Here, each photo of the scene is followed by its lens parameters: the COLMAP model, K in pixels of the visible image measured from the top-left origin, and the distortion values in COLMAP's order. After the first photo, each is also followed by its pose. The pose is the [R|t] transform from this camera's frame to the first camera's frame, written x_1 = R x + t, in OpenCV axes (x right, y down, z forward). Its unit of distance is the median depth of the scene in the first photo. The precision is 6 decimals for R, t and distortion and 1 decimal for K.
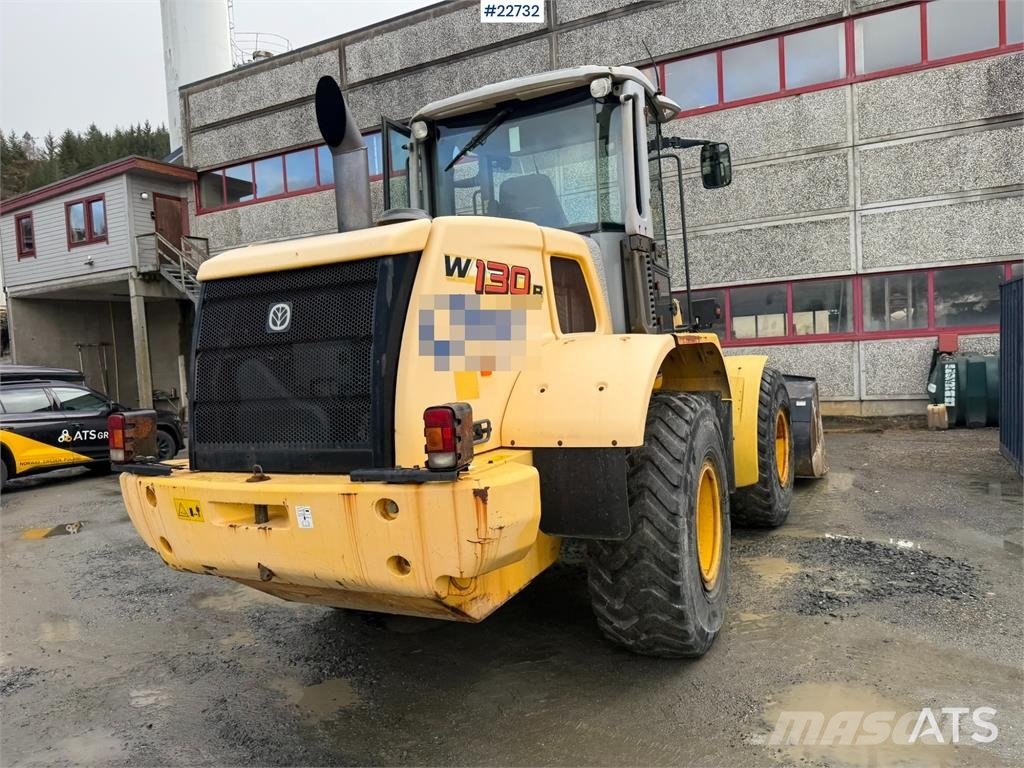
lens RADIAL K [[723.5, 0, 512.0], [0, 723.5, 384.0], [0, 0, 1]] dist [0.005927, -0.004993]
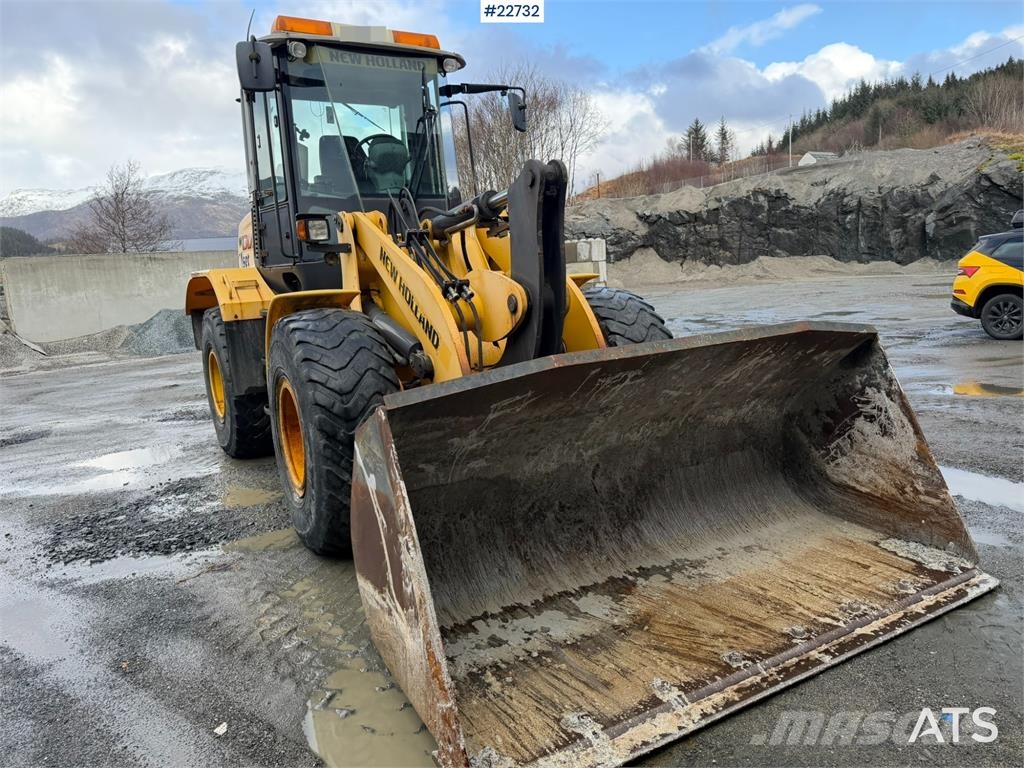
lens RADIAL K [[717.5, 0, 512.5], [0, 717.5, 381.6], [0, 0, 1]] dist [0.043314, -0.052066]
pose [[-0.513470, 0.228063, -0.827246, 0.861885], [0.056125, 0.970897, 0.232830, -0.110119], [0.856270, 0.073122, -0.511326, 1.617628]]
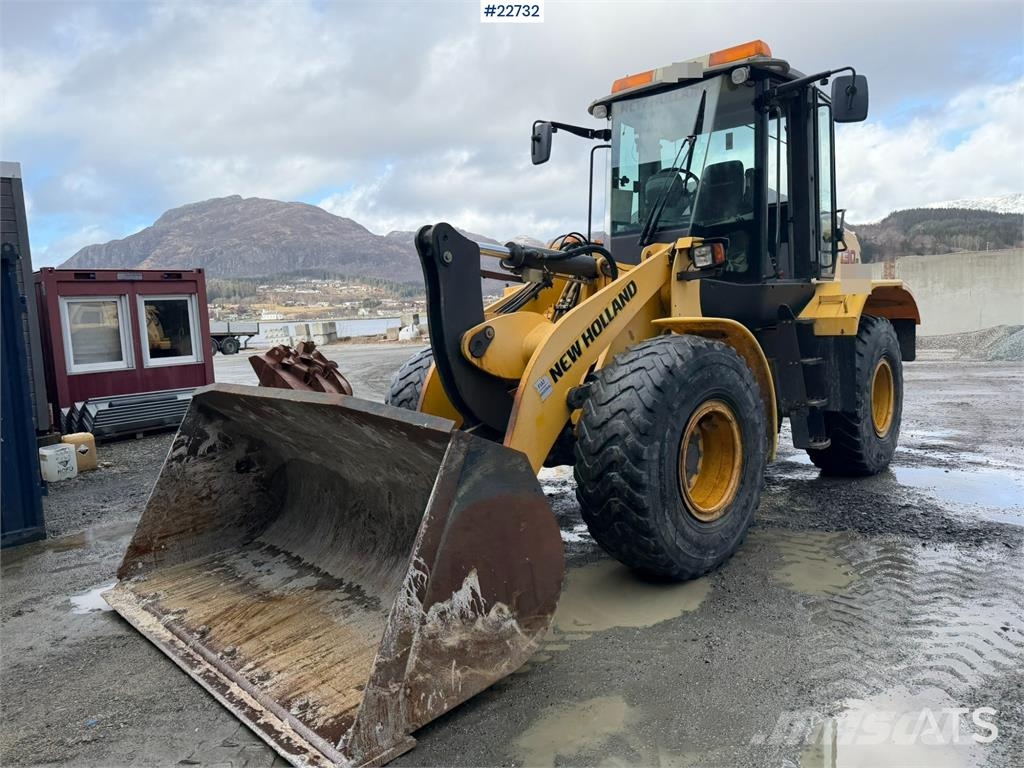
lens RADIAL K [[715.5, 0, 521.2], [0, 715.5, 385.4], [0, 0, 1]] dist [0.067790, -0.093591]
pose [[-0.959152, 0.072118, 0.273545, 0.028229], [0.111919, 0.984805, 0.132793, -0.078477], [-0.259811, 0.157984, -0.952649, 1.984931]]
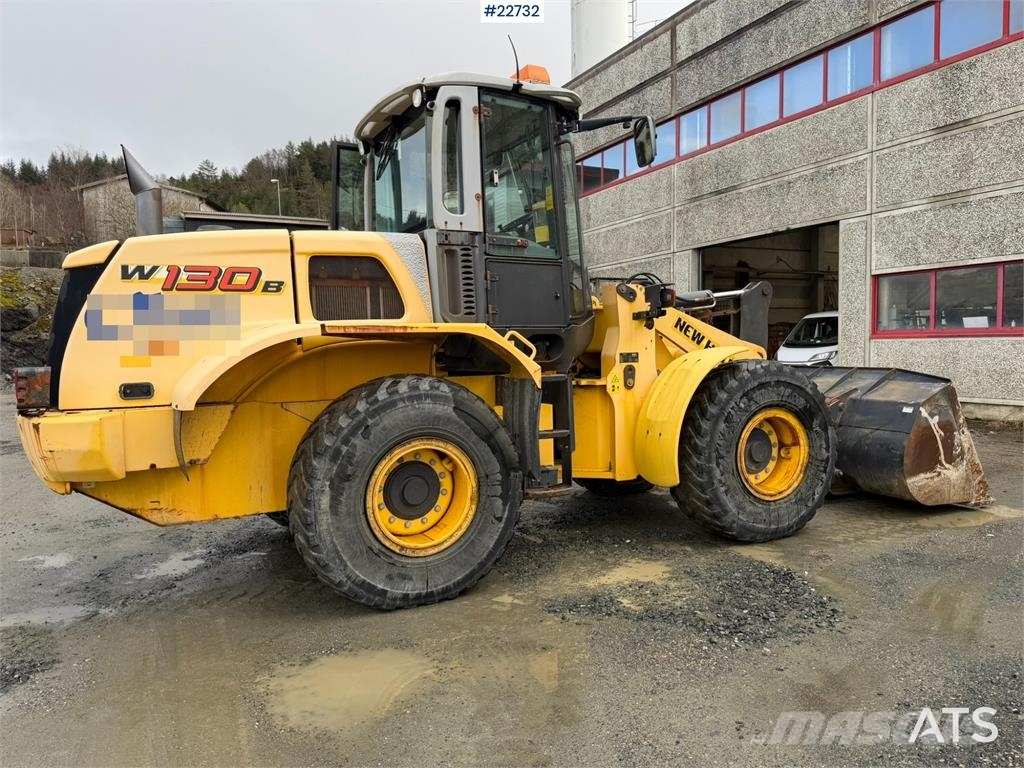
lens RADIAL K [[712.0, 0, 514.5], [0, 712.0, 385.2], [0, 0, 1]] dist [0.036813, -0.044346]
pose [[0.813216, 0.075342, -0.577065, 0.656547], [-0.052201, 0.997031, 0.056609, -0.029083], [0.579616, -0.015912, 0.814734, 0.137164]]
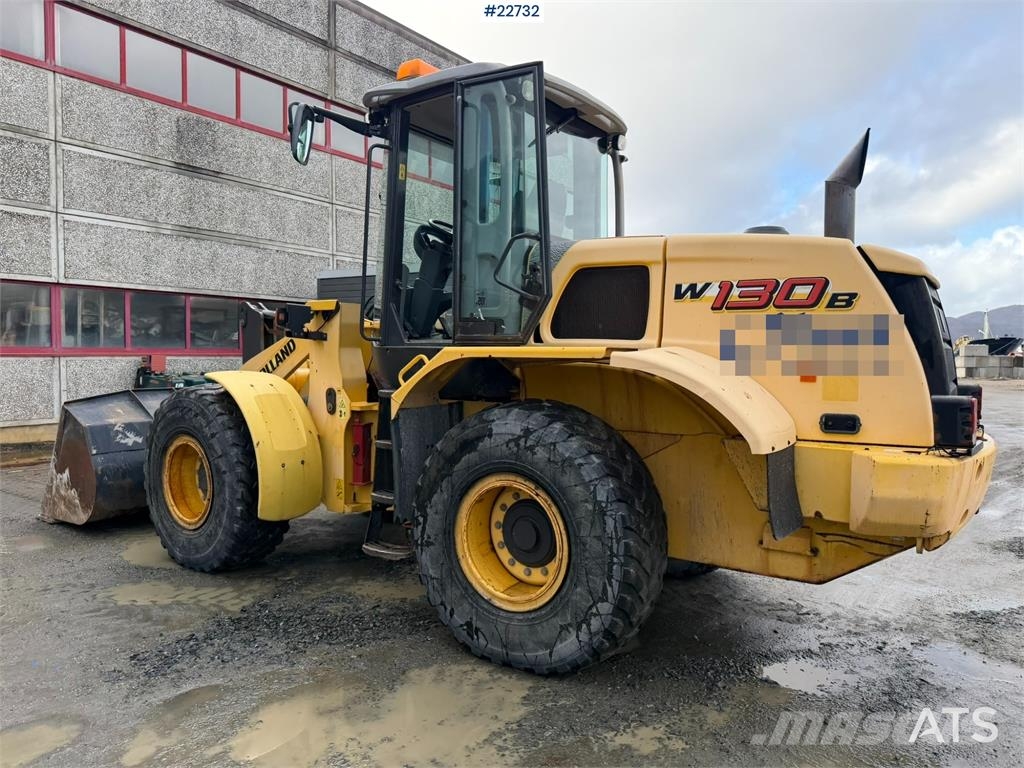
lens RADIAL K [[724.4, 0, 513.0], [0, 724.4, 381.4], [0, 0, 1]] dist [0.066964, -0.084677]
pose [[0.126034, 0.015564, 0.991904, -0.817392], [0.028944, 0.999394, -0.019359, 0.010946], [-0.991604, 0.031150, 0.125508, 0.755166]]
